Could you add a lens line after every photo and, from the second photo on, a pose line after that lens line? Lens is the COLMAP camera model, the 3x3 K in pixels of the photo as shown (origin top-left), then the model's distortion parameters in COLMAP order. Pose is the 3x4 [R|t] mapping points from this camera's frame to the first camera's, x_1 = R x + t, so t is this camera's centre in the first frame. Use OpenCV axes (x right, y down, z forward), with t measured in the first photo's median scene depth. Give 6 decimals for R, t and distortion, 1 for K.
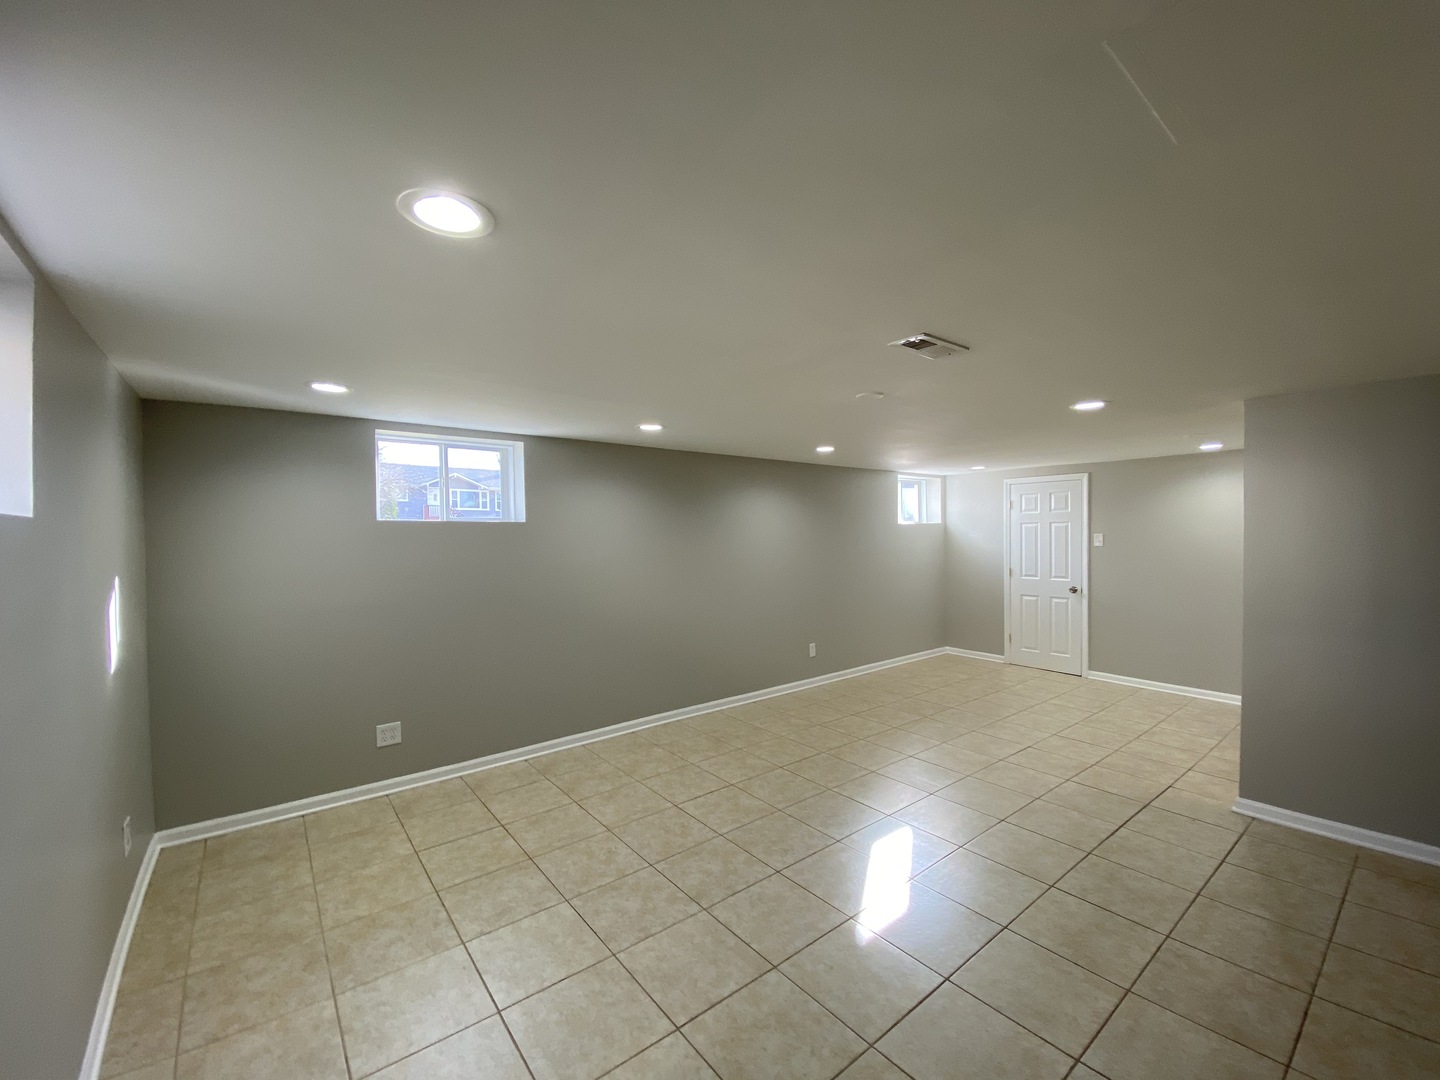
lens RADIAL K [[583.4, 0, 717.2], [0, 583.4, 543.0], [0, 0, 1]] dist [0.039602, -0.024999]
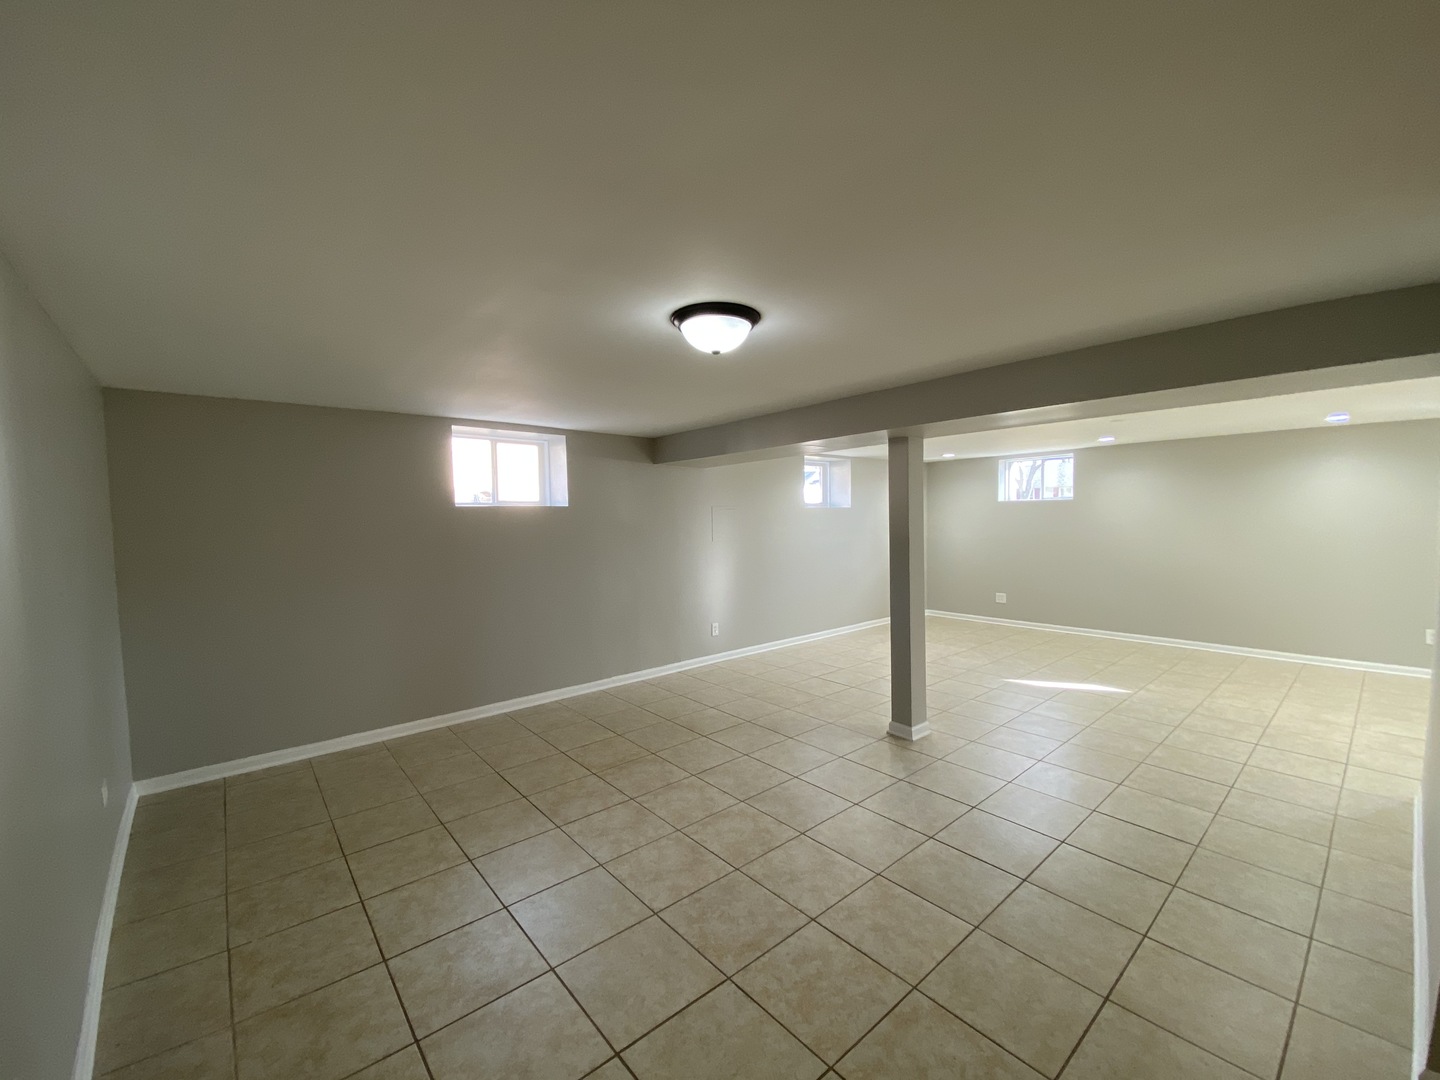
lens RADIAL K [[583.4, 0, 717.2], [0, 583.4, 543.0], [0, 0, 1]] dist [0.039602, -0.024999]
pose [[0.034642, 0.061820, -0.997486, 1.422339], [-0.003014, 0.998087, 0.061753, -0.010061], [0.999395, 0.000867, 0.034762, -0.125377]]
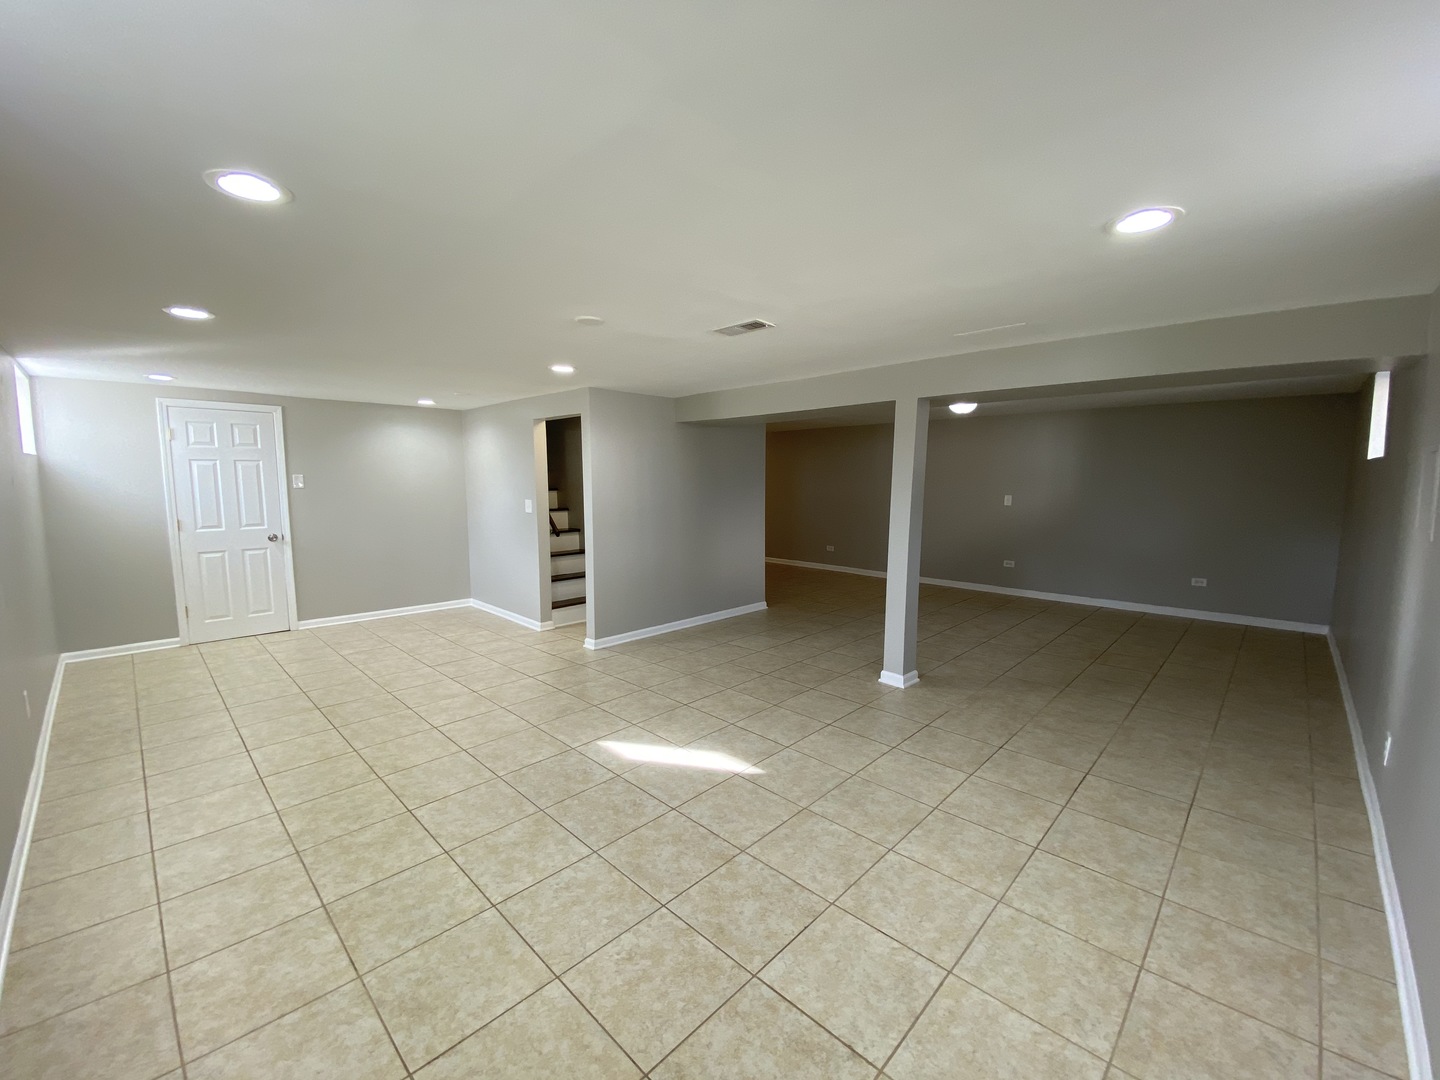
lens RADIAL K [[583.4, 0, 717.2], [0, 583.4, 543.0], [0, 0, 1]] dist [0.039602, -0.024999]
pose [[-0.130849, -0.099061, 0.986441, -0.566630], [0.015083, 0.994681, 0.101889, 0.010239], [-0.991288, 0.028211, -0.128659, 0.708025]]
